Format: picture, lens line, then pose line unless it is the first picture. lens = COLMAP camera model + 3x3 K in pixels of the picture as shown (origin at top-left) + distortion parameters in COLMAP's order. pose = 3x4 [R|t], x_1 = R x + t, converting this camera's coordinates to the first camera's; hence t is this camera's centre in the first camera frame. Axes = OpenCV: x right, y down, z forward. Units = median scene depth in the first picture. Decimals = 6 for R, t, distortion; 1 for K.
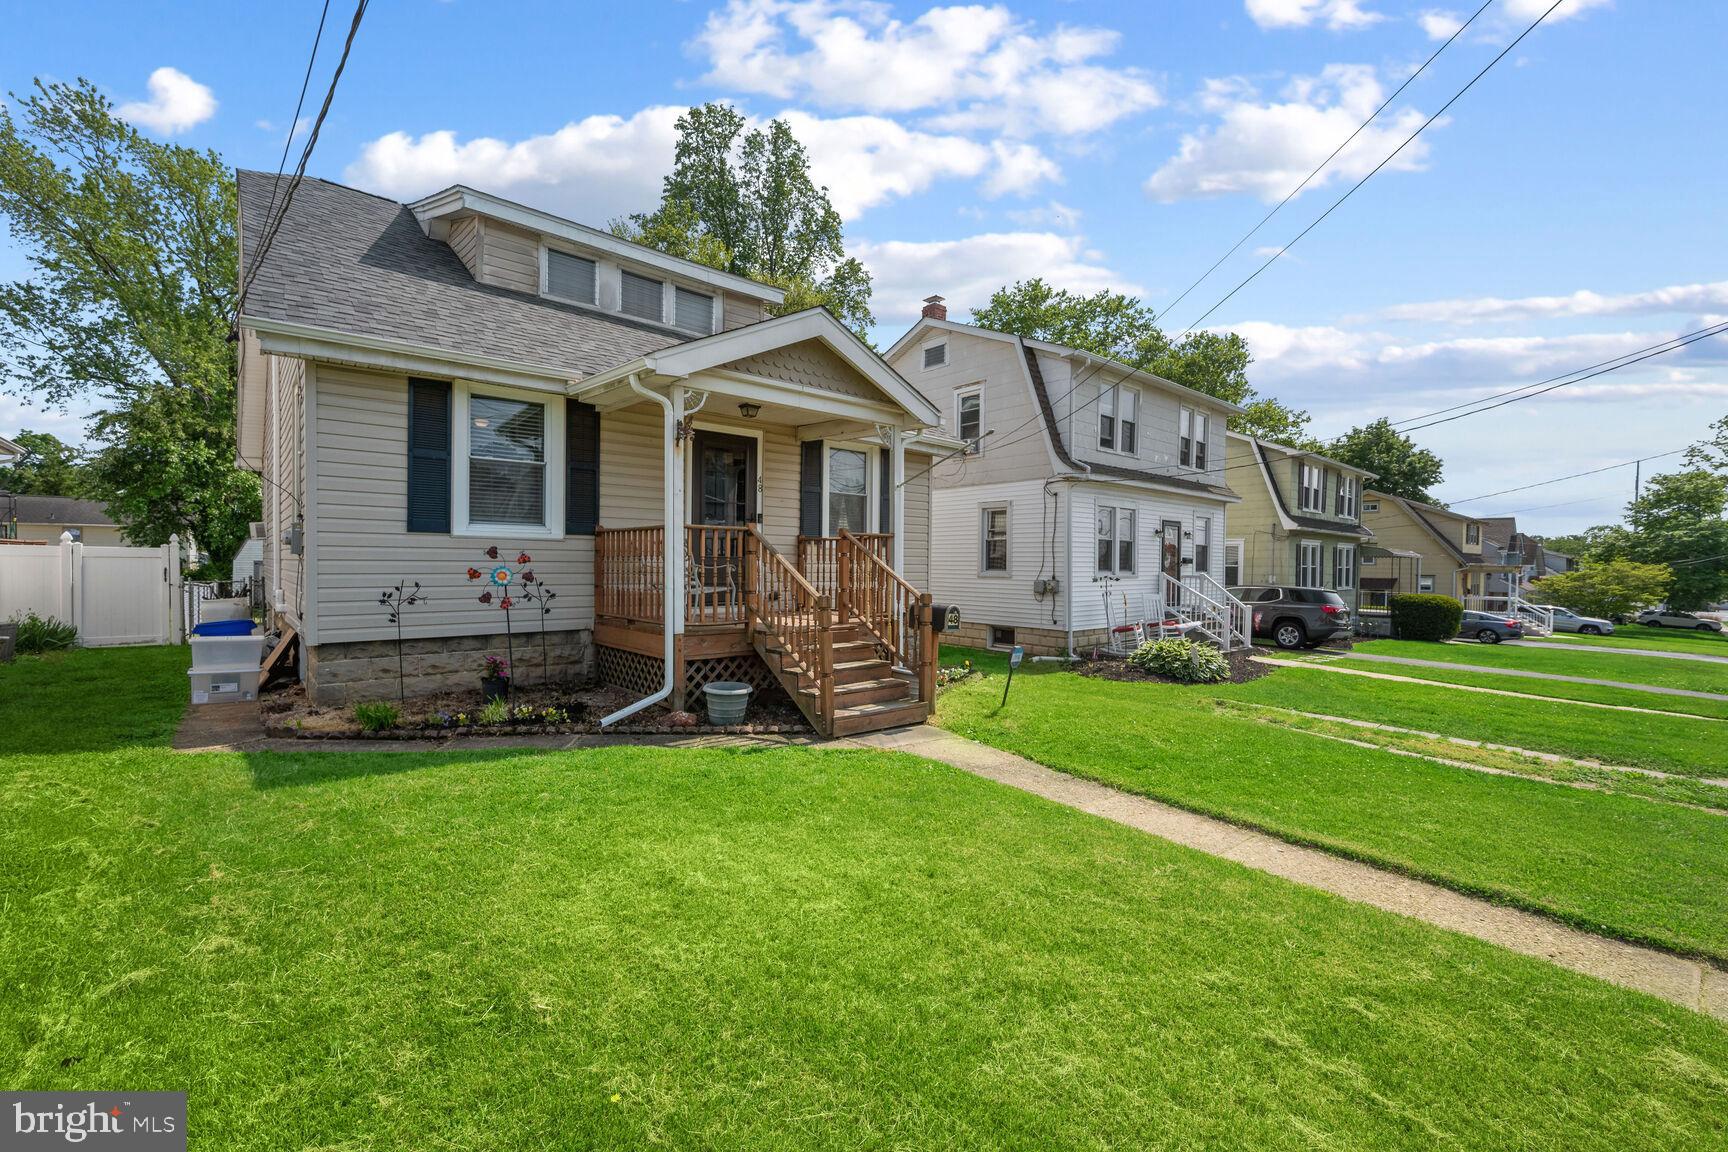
lens RADIAL K [[743.2, 0, 864.0], [0, 743.2, 576.0], [0, 0, 1]] dist [-0.008496, -0.000002]
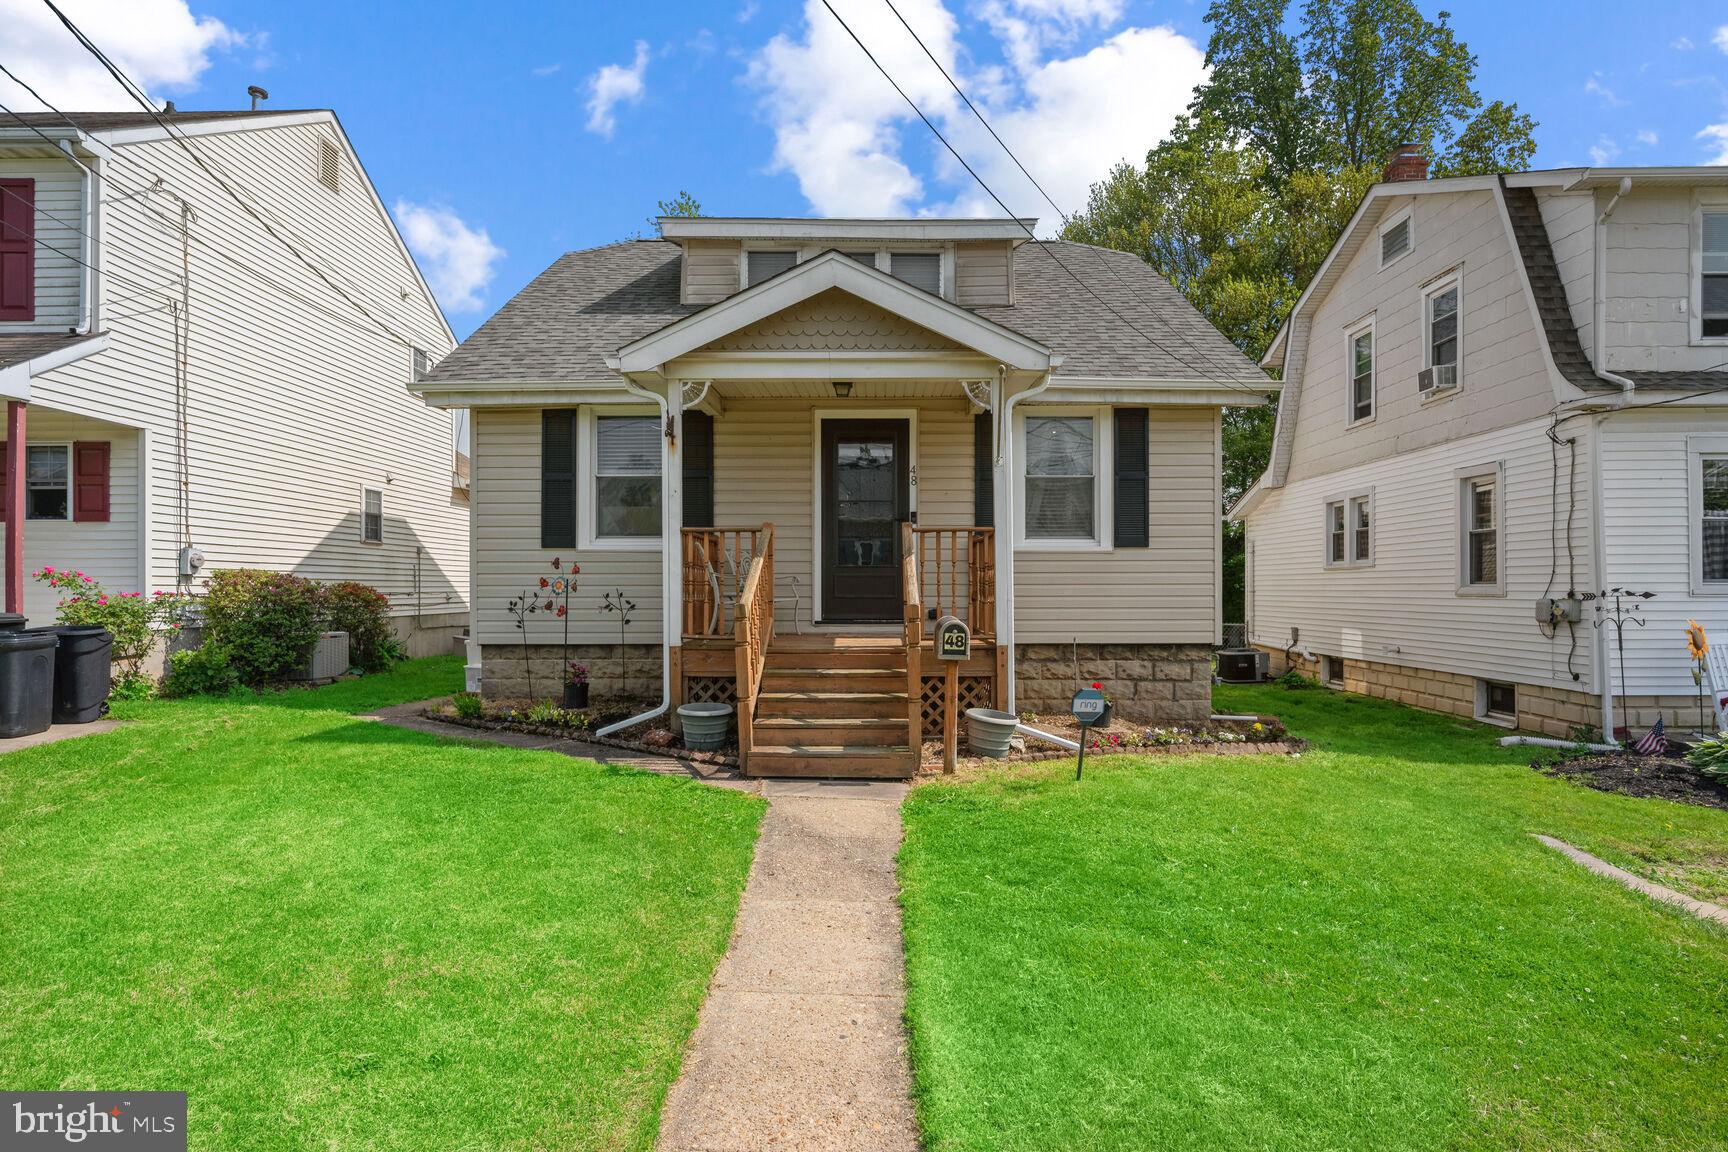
lens RADIAL K [[943.5, 0, 864.0], [0, 943.5, 576.0], [0, 0, 1]] dist [-0.001564, -0.001552]
pose [[0.731603, -0.020428, -0.681425, 0.516970], [-0.003879, 0.999410, -0.034125, 0.021274], [0.681720, 0.027609, 0.731092, 0.215995]]
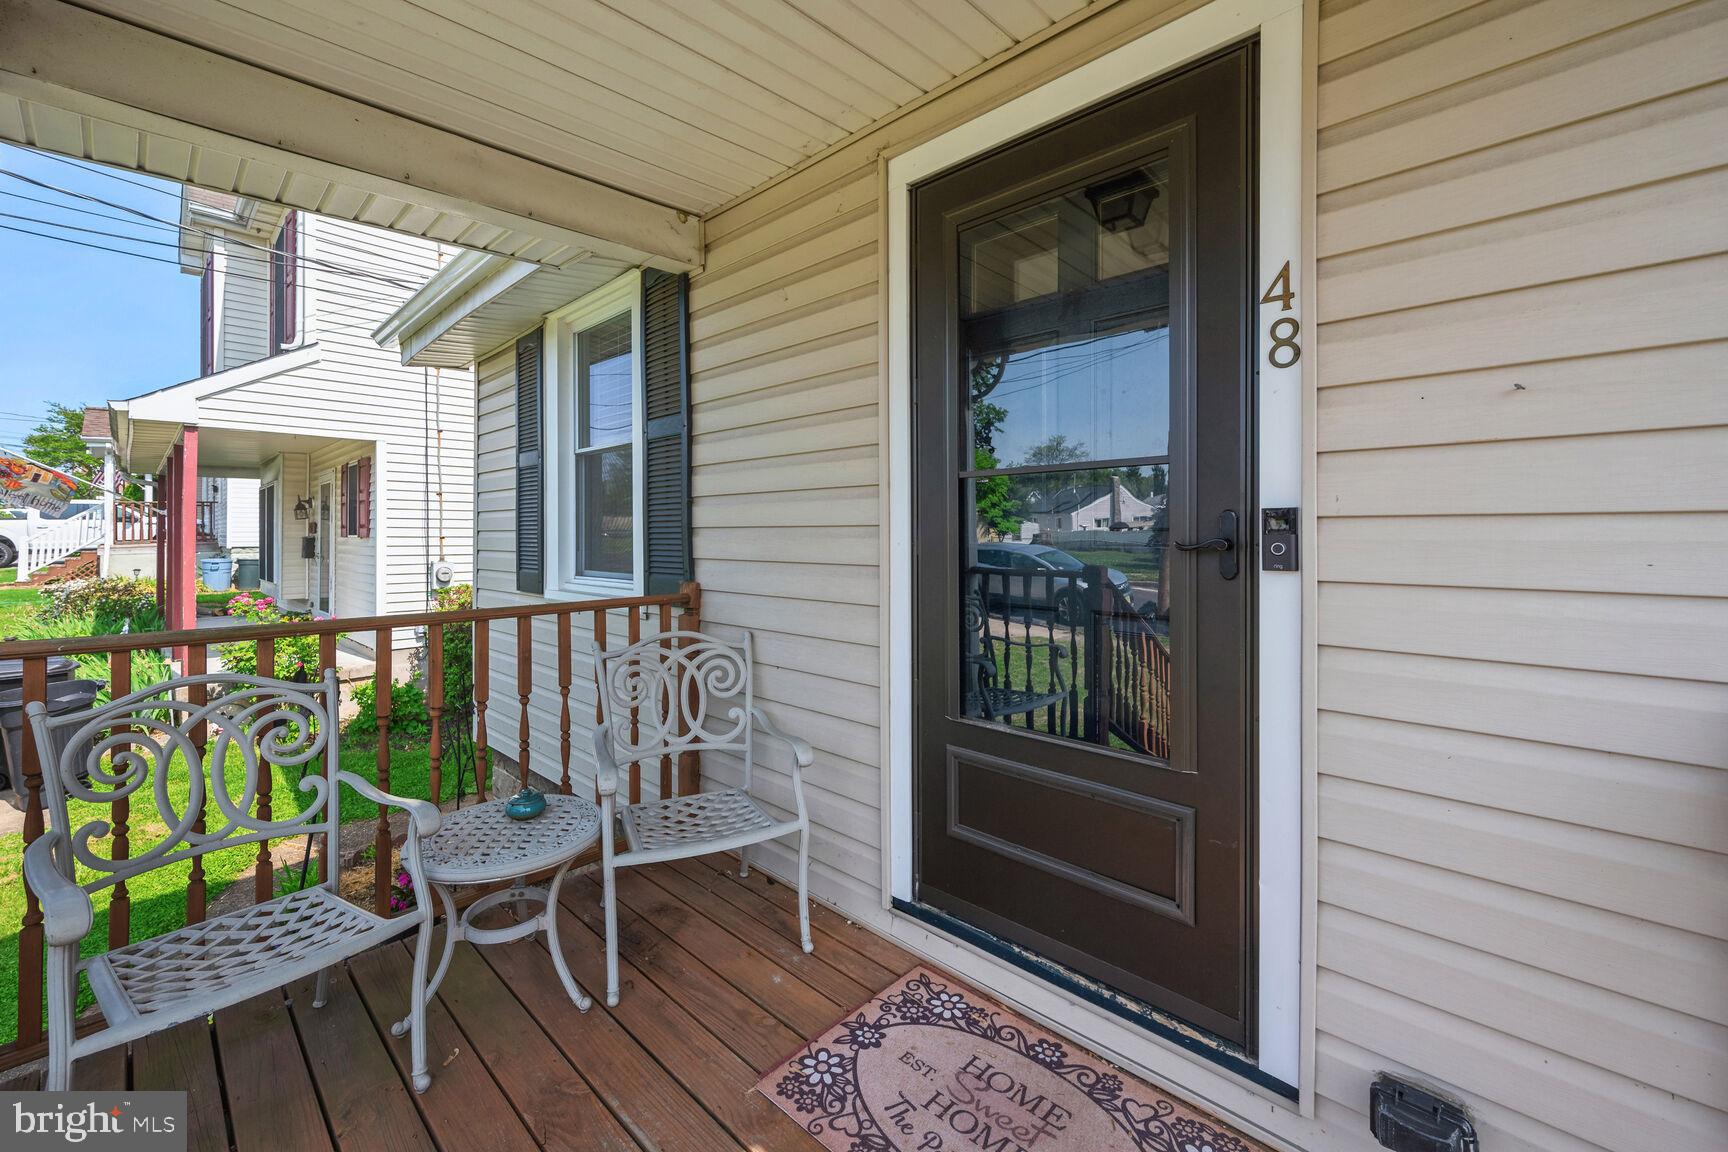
lens RADIAL K [[709.7, 0, 859.6], [0, 709.7, 537.5], [0, 0, 1]] dist [-0.000146, 0.000021]
pose [[0.043856, -0.000408, -0.999038, 0.003177], [-0.011999, 0.999928, -0.000935, -0.076167], [0.998966, 0.012028, 0.043848, 0.905913]]
